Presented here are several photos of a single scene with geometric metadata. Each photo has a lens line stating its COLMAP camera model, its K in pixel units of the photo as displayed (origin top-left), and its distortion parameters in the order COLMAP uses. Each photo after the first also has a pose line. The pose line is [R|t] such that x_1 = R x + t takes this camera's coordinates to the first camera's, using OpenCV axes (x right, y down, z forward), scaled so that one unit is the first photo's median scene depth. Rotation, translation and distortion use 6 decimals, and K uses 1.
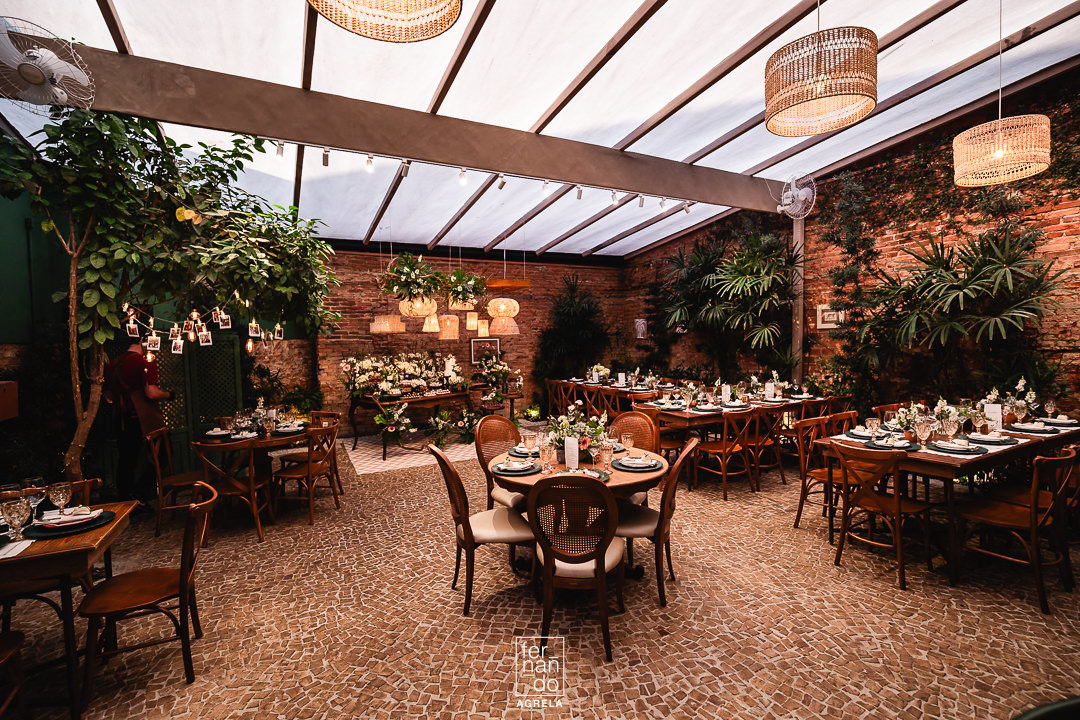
lens RADIAL K [[506.5, 0, 541.6], [0, 506.5, 354.5], [0, 0, 1]] dist [-0.002088, 0.000235]
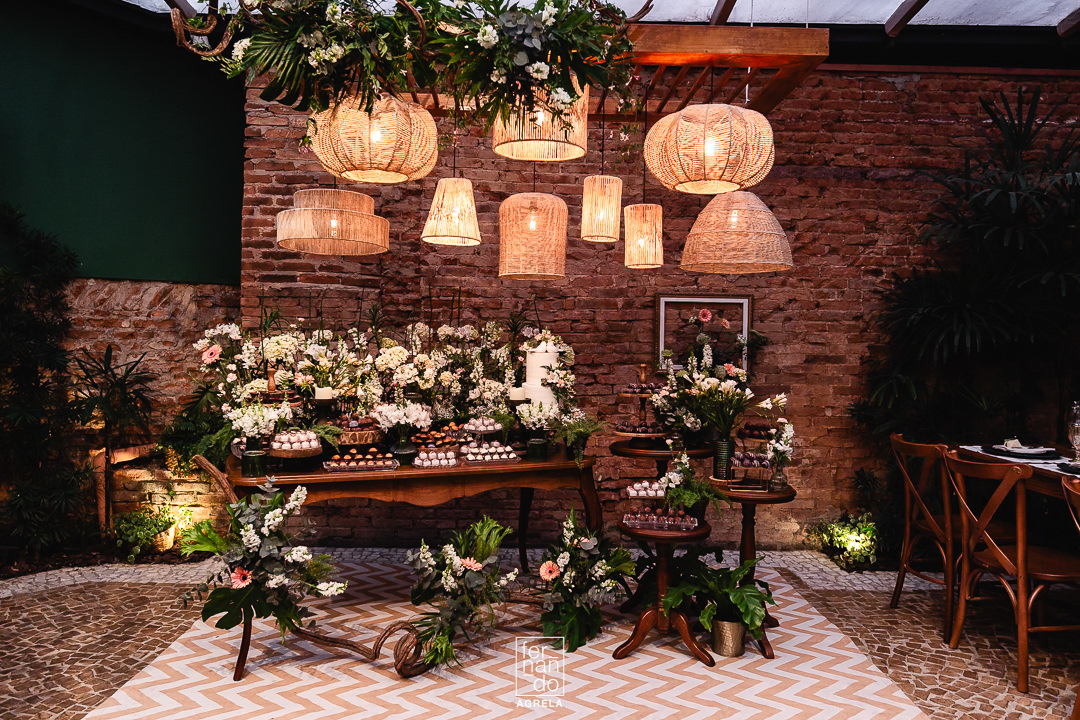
lens RADIAL K [[758.6, 0, 539.9], [0, 758.6, 353.2], [0, 0, 1]] dist [0.002587, -0.001028]
pose [[0.890294, 0.039973, -0.453629, 0.024678], [-0.049286, 0.998747, -0.008721, 0.018289], [0.452712, 0.030121, 0.891148, 0.612325]]
